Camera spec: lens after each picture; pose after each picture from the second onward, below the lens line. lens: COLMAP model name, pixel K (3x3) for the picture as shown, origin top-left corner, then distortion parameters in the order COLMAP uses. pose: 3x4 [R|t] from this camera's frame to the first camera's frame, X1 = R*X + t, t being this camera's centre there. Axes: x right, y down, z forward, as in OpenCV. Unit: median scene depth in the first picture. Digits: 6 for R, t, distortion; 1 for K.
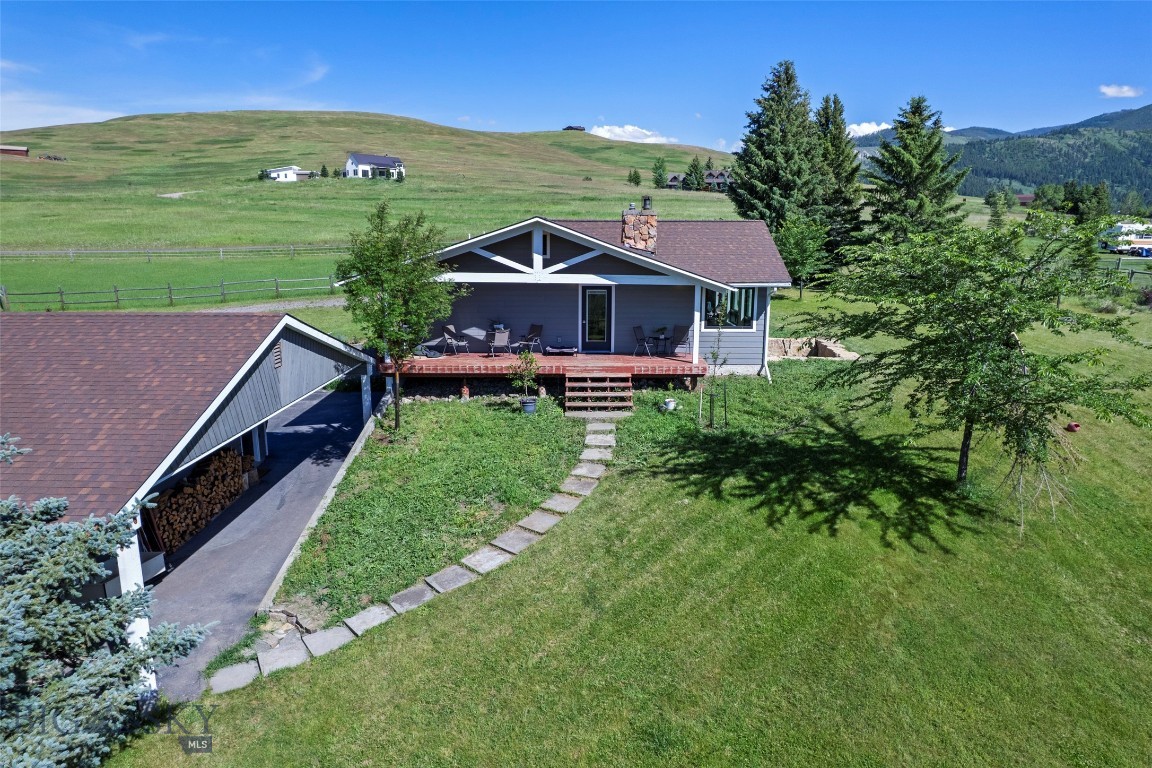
lens RADIAL K [[733.6, 0, 576.0], [0, 733.6, 384.0], [0, 0, 1]] dist [-0.080130, 0.077462]
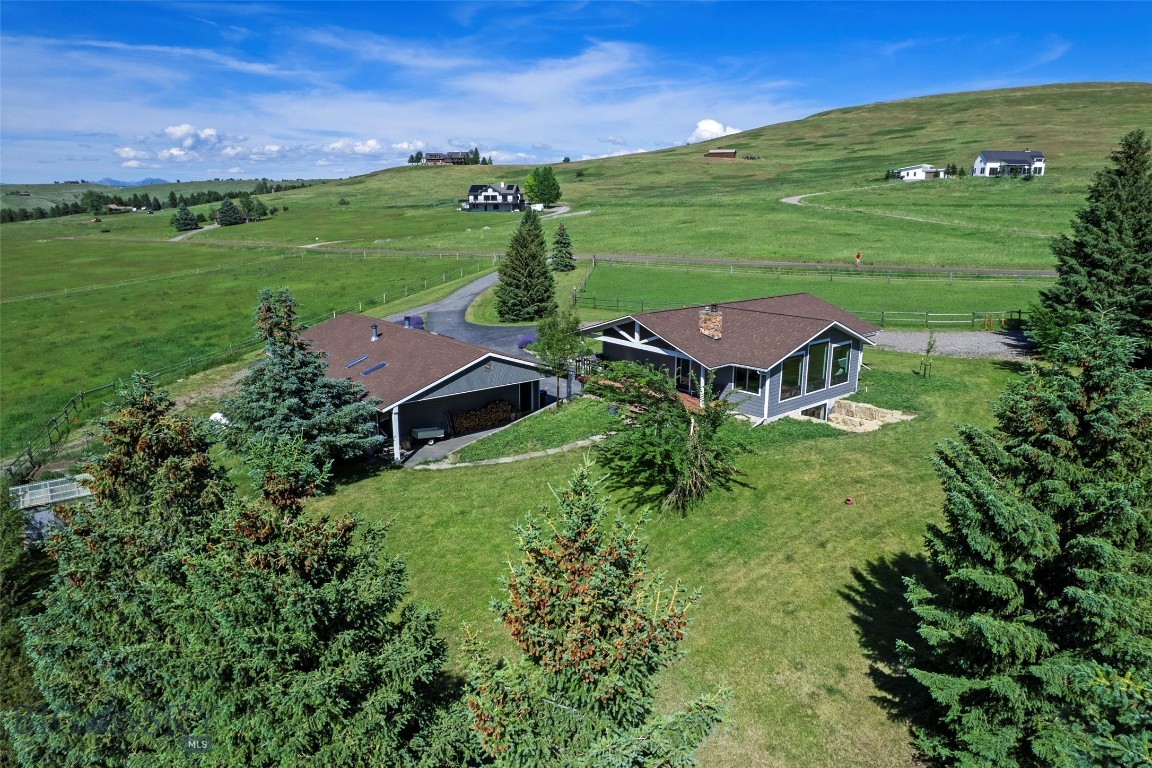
lens RADIAL K [[733.6, 0, 576.0], [0, 733.6, 384.0], [0, 0, 1]] dist [-0.080130, 0.077462]
pose [[0.649889, 0.179046, -0.738639, 0.103647], [-0.160749, 0.982251, 0.096663, -0.016829], [0.742835, 0.055915, 0.667135, -0.030120]]
